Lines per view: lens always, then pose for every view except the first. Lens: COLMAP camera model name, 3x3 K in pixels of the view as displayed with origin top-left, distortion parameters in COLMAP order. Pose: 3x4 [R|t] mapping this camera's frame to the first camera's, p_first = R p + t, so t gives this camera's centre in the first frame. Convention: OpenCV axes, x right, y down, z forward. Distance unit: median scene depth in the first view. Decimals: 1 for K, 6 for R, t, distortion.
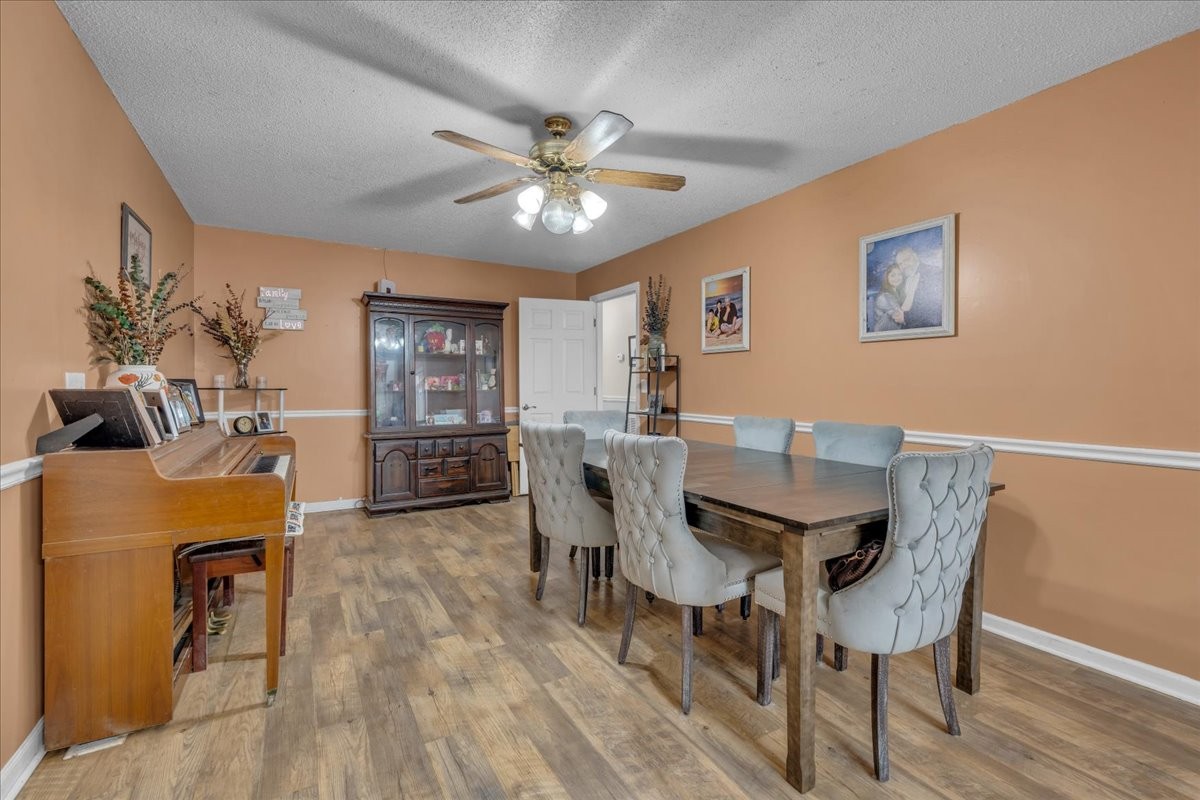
lens RADIAL K [[518.7, 0, 599.4], [0, 518.7, 395.7], [0, 0, 1]] dist [0.000665, -0.000008]
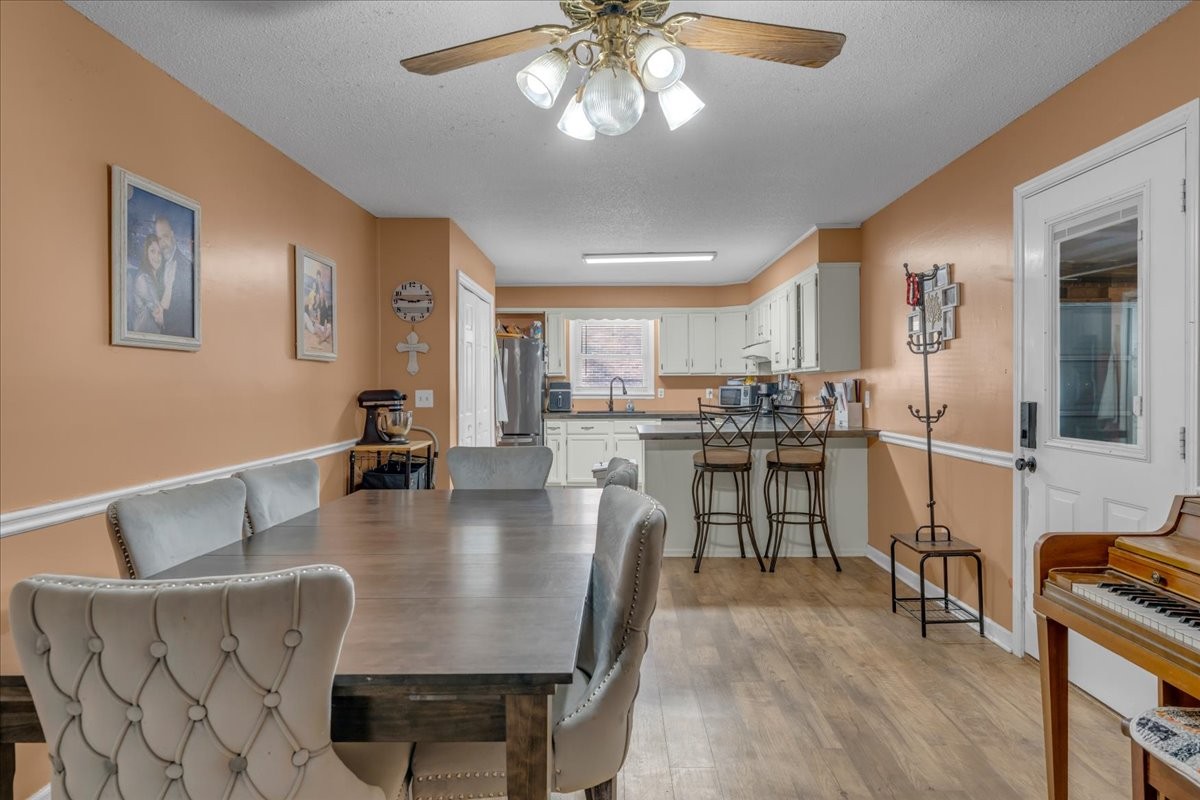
lens RADIAL K [[707.5, 0, 601.3], [0, 707.5, 381.0], [0, 0, 1]] dist [0.000376, -0.000022]
pose [[-0.849931, 0.002214, 0.526890, -0.410310], [0.010832, 0.999853, 0.013272, -0.071658], [-0.526783, 0.016987, -0.849830, 1.495104]]
